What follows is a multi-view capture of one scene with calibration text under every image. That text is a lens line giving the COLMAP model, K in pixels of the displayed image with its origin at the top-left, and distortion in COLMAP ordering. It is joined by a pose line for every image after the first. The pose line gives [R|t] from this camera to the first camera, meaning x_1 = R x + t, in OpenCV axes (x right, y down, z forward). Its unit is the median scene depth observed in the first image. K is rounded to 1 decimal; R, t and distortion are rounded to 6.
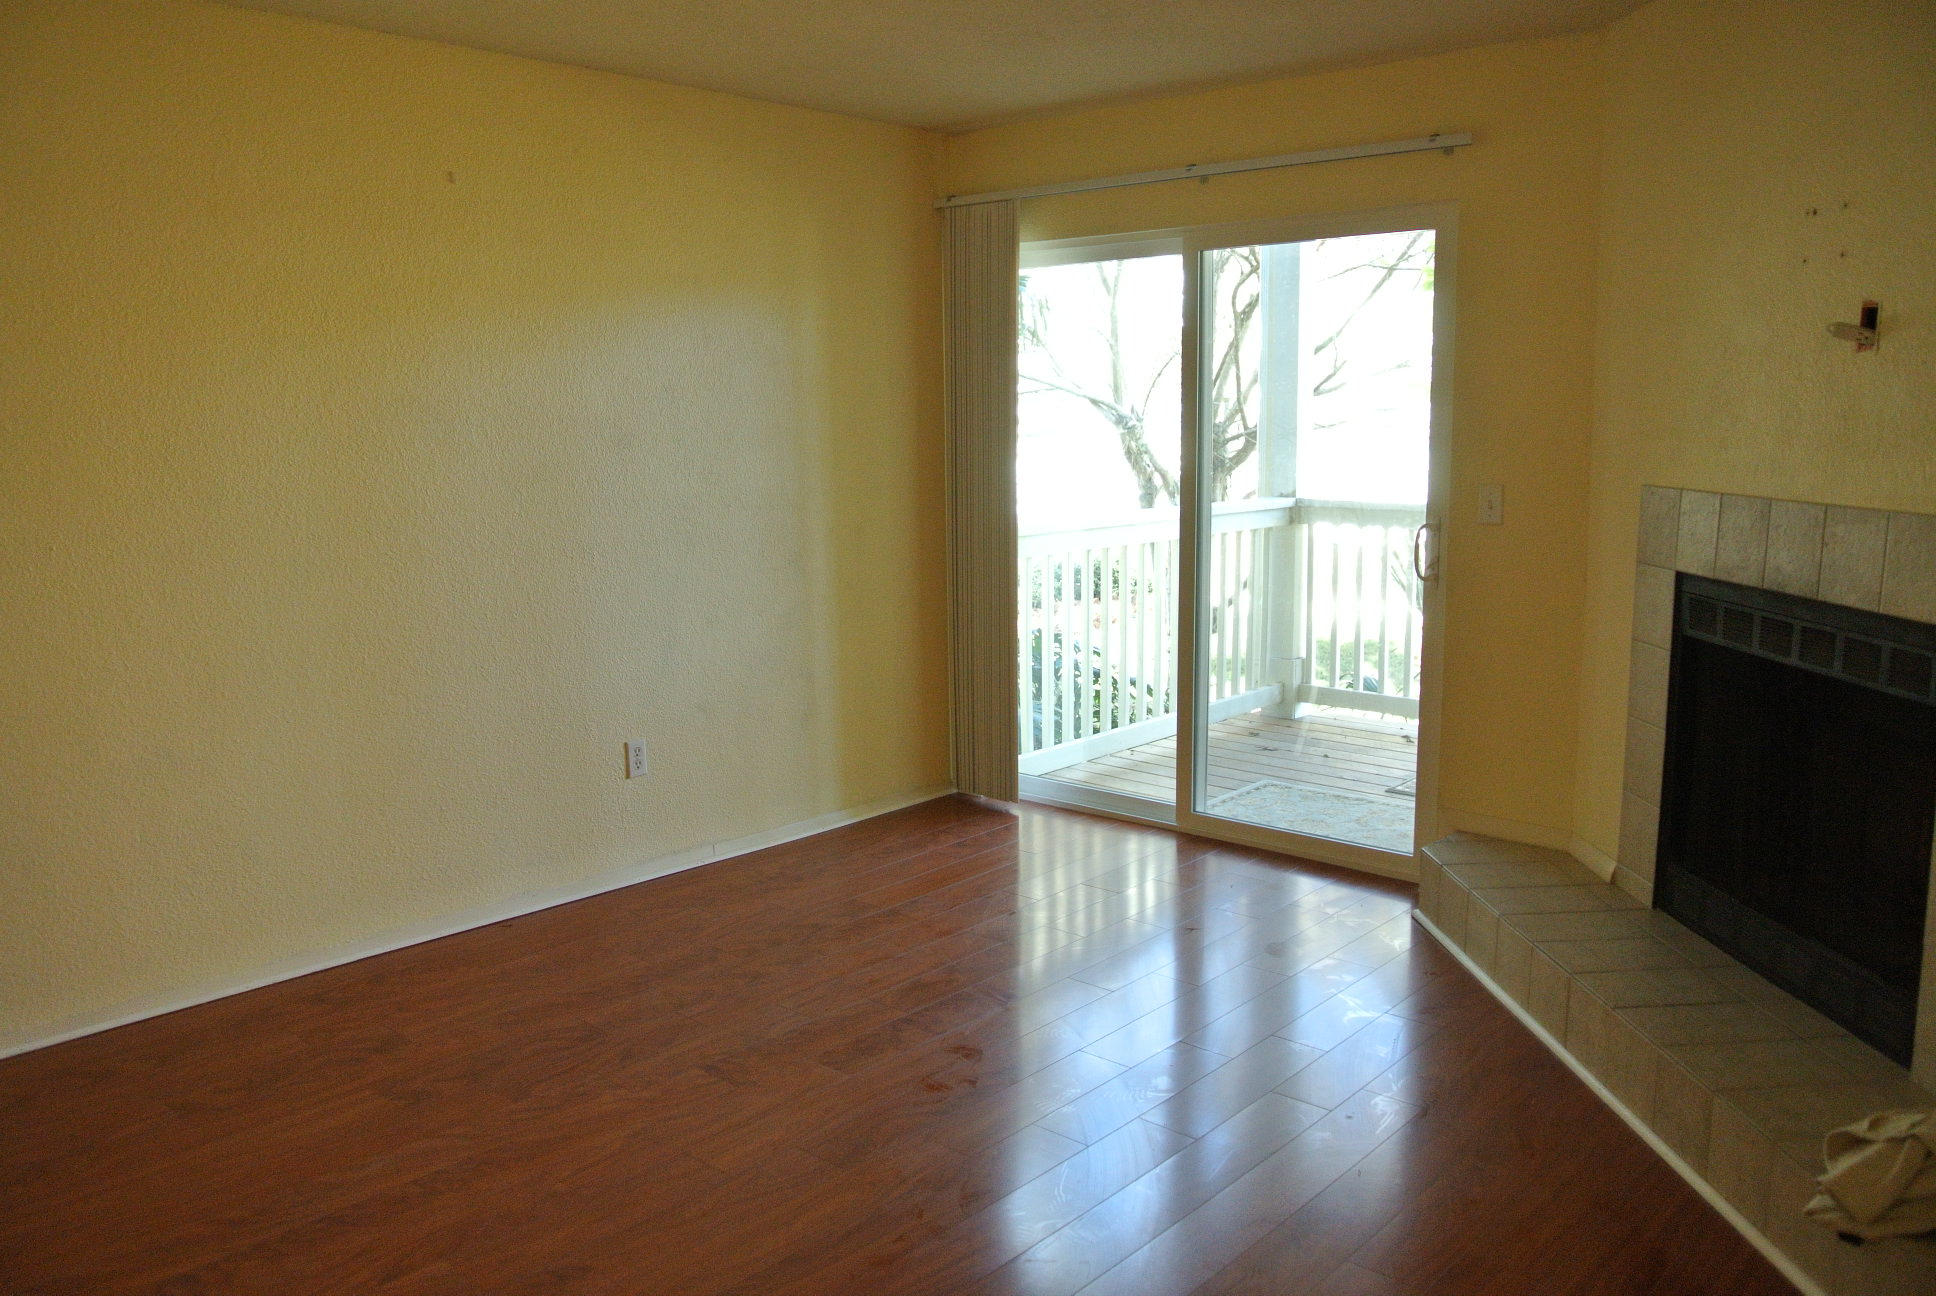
lens RADIAL K [[1512.2, 0, 969.0], [0, 1512.2, 644.6], [0, 0, 1]] dist [-0.079138, 0.024036]
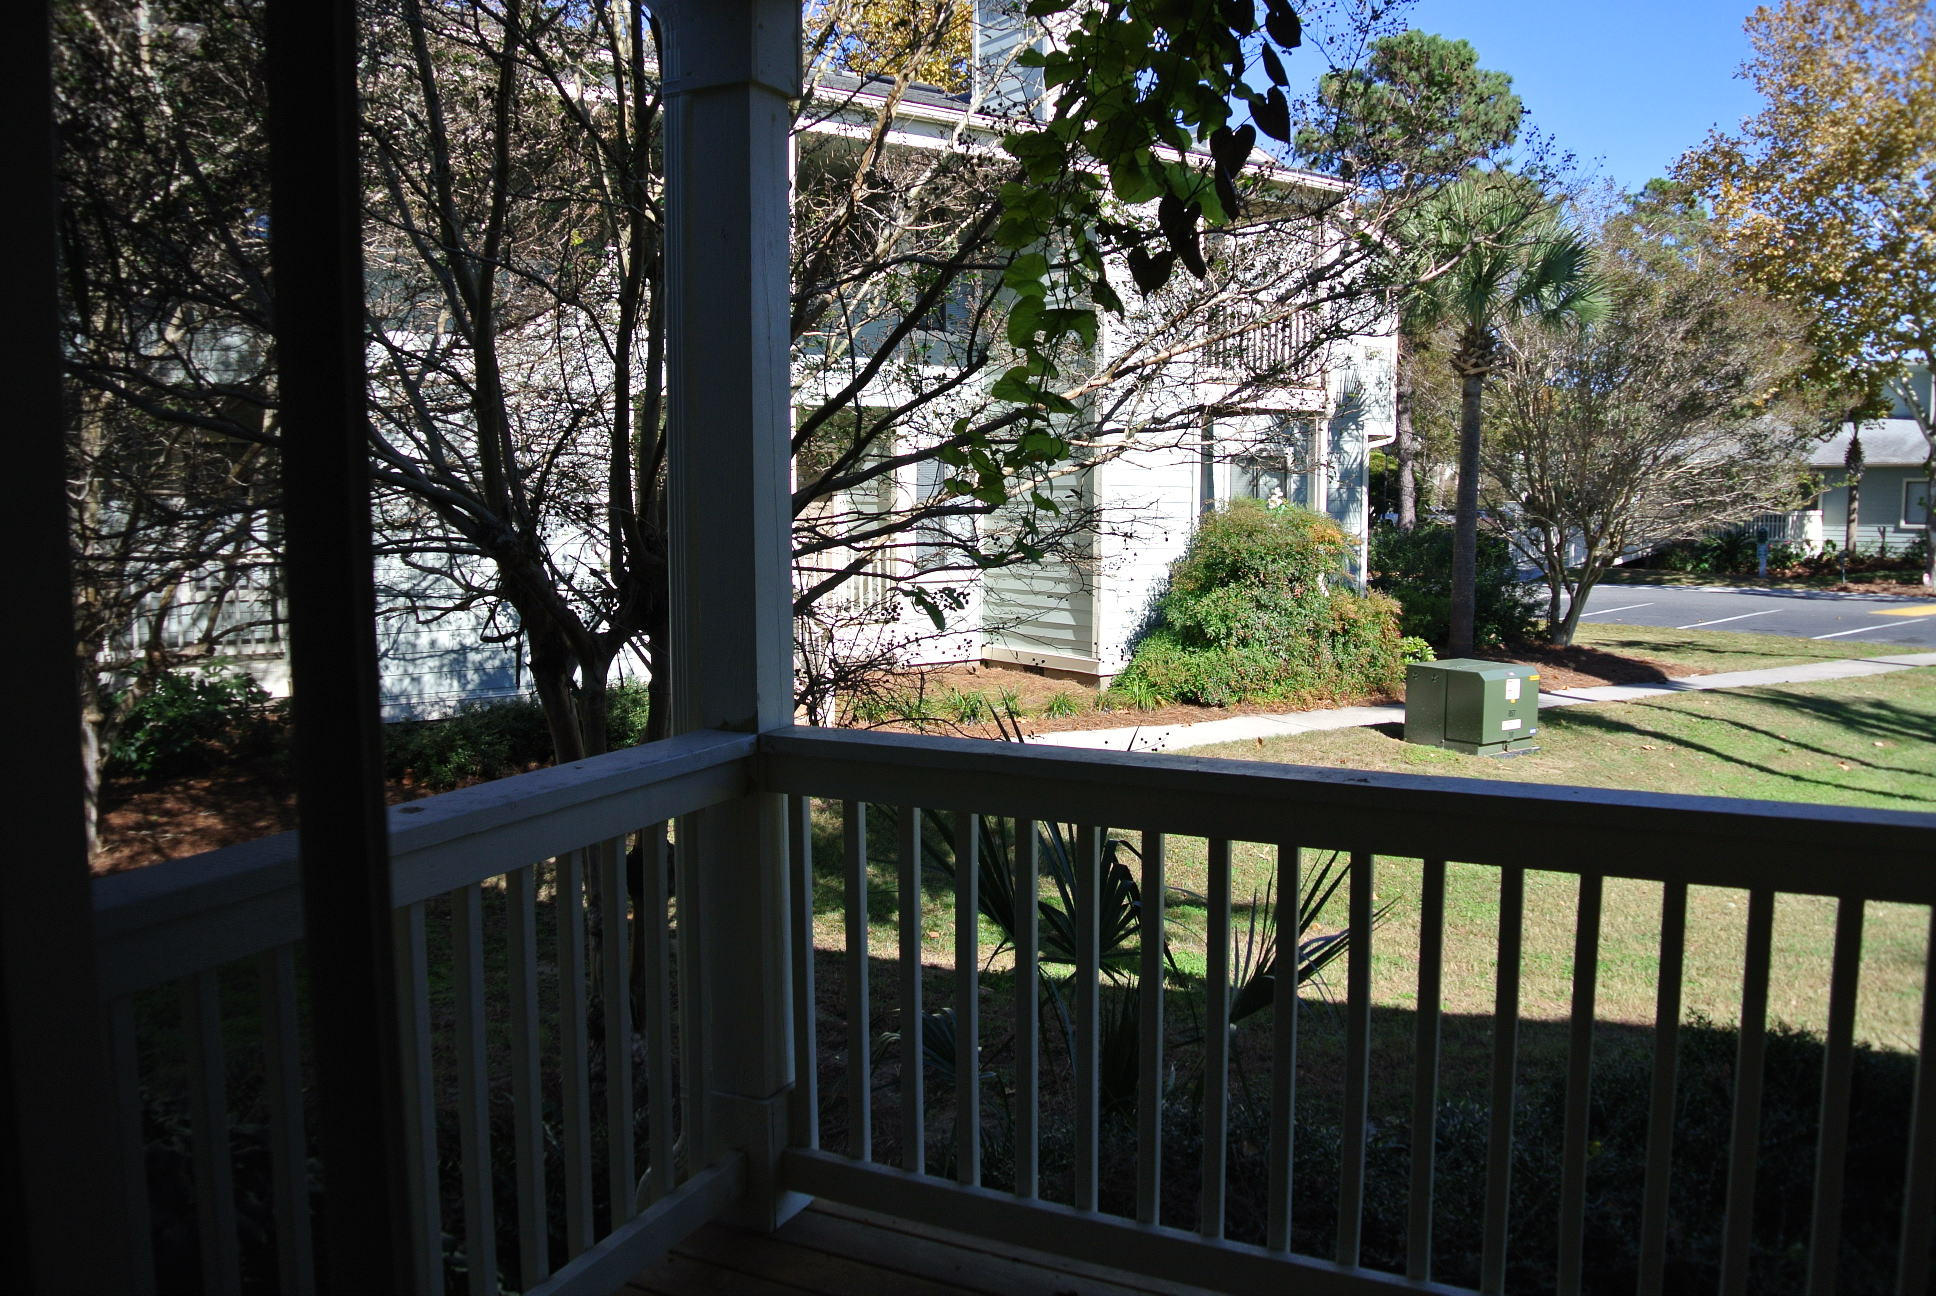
lens RADIAL K [[1512.2, 0, 968.0], [0, 1512.2, 646.7], [0, 0, 1]] dist [-0.079138, 0.024036]
pose [[0.944251, -0.027584, 0.328068, 0.129815], [0.051109, 0.996685, -0.063303, -0.092014], [-0.325234, 0.076542, 0.942531, 0.552449]]
